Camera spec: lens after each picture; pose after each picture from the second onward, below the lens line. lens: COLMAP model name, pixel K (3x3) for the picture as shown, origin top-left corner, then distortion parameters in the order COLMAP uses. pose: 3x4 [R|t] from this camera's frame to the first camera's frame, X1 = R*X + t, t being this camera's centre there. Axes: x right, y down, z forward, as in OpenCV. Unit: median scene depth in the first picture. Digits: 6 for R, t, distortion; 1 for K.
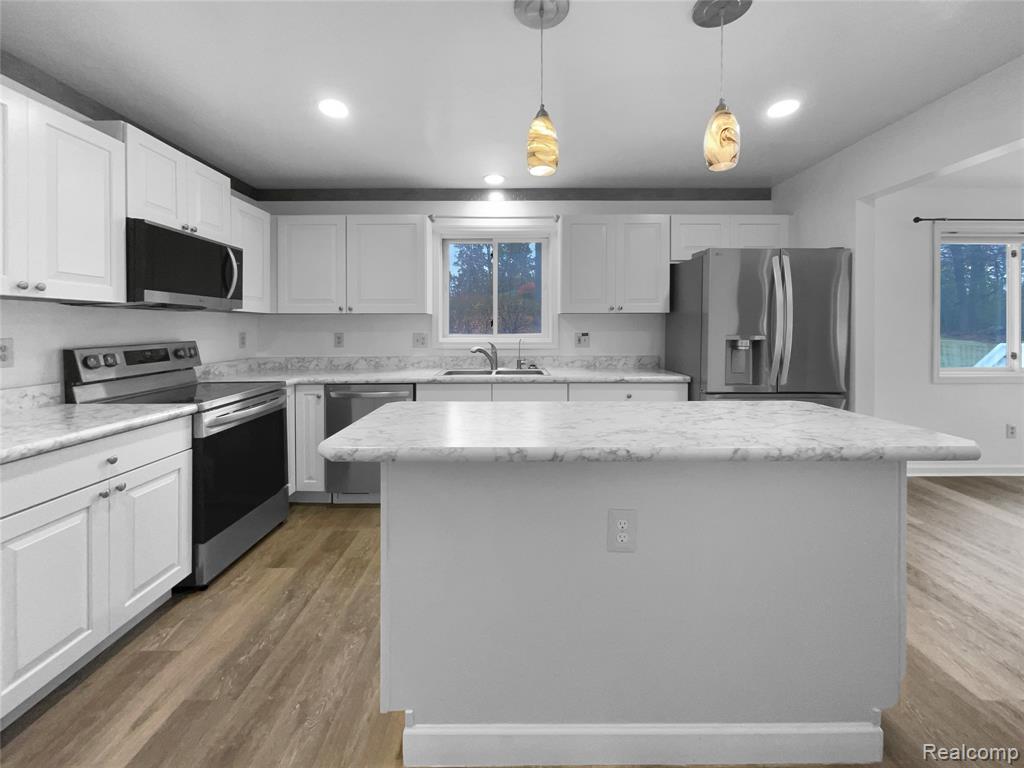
lens RADIAL K [[431.7, 0, 510.0], [0, 431.7, 341.4], [0, 0, 1]] dist [0.000583, 0.000075]
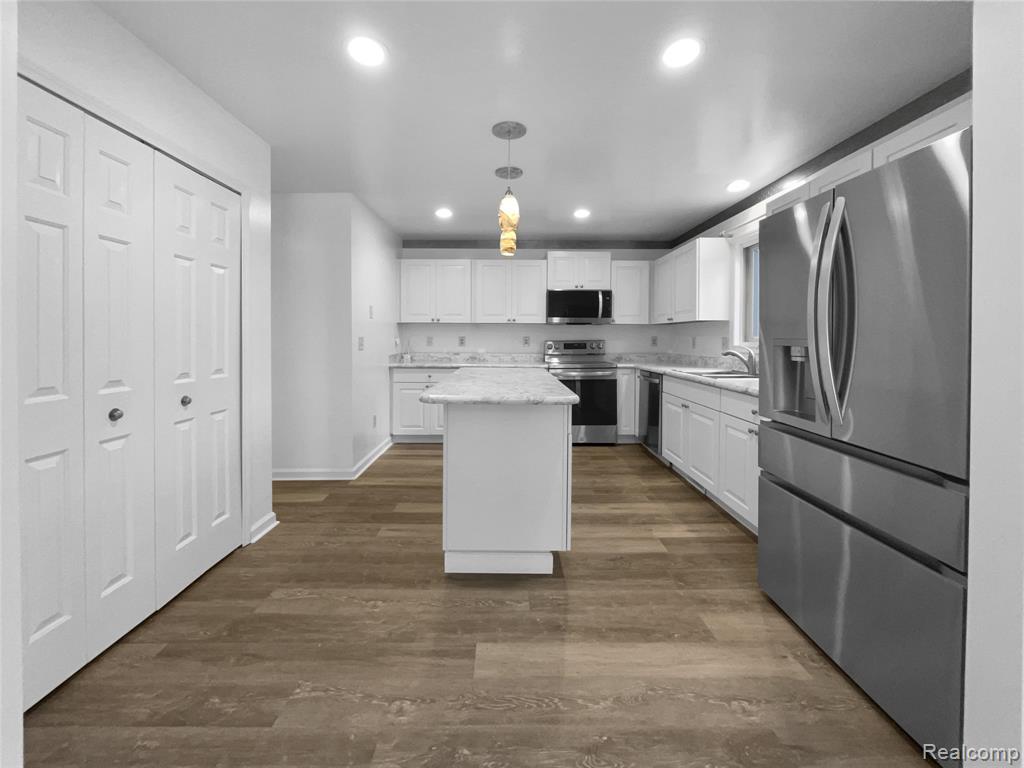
lens RADIAL K [[431.7, 0, 510.0], [0, 431.7, 341.4], [0, 0, 1]] dist [0.000583, 0.000075]
pose [[0.007438, 0.010910, -0.999913, 1.010228], [-0.034721, 0.999340, 0.010645, -0.001525], [0.999369, 0.034639, 0.007812, 0.477464]]
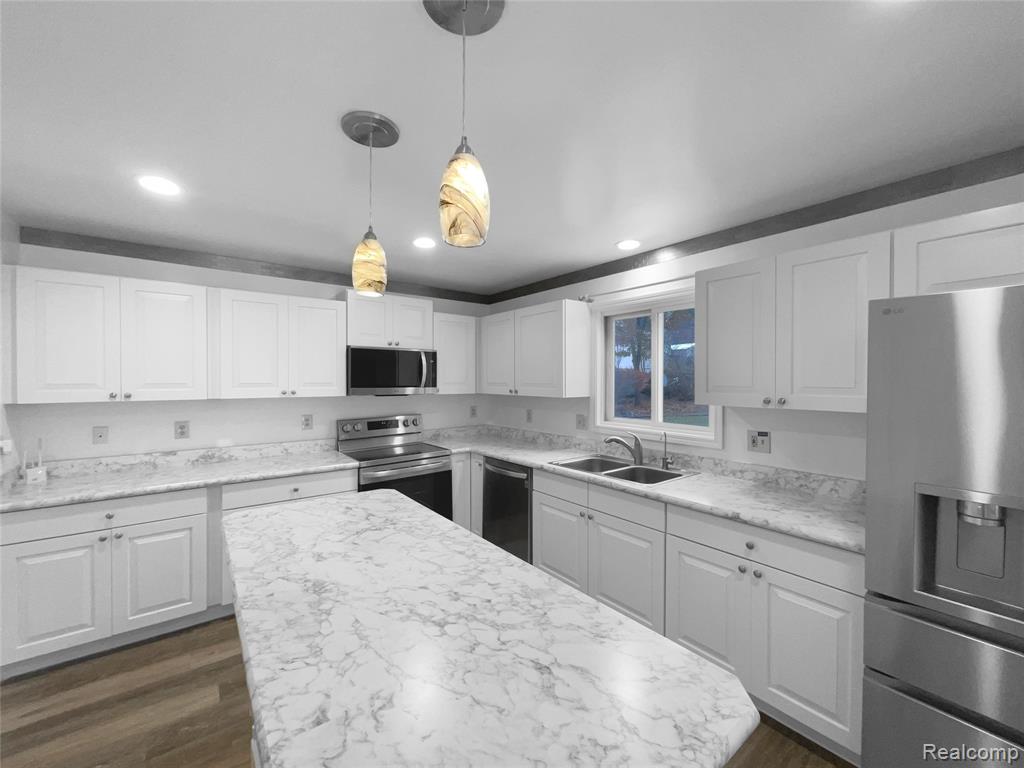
lens RADIAL K [[415.0, 0, 512.0], [0, 415.0, 384.0], [0, 0, 1]] dist [0.008006, 0.000242]
pose [[0.607487, 0.011220, -0.794250, 0.498878], [-0.024730, 0.999683, -0.004793, -0.089761], [0.793944, 0.022554, 0.607572, 0.322779]]
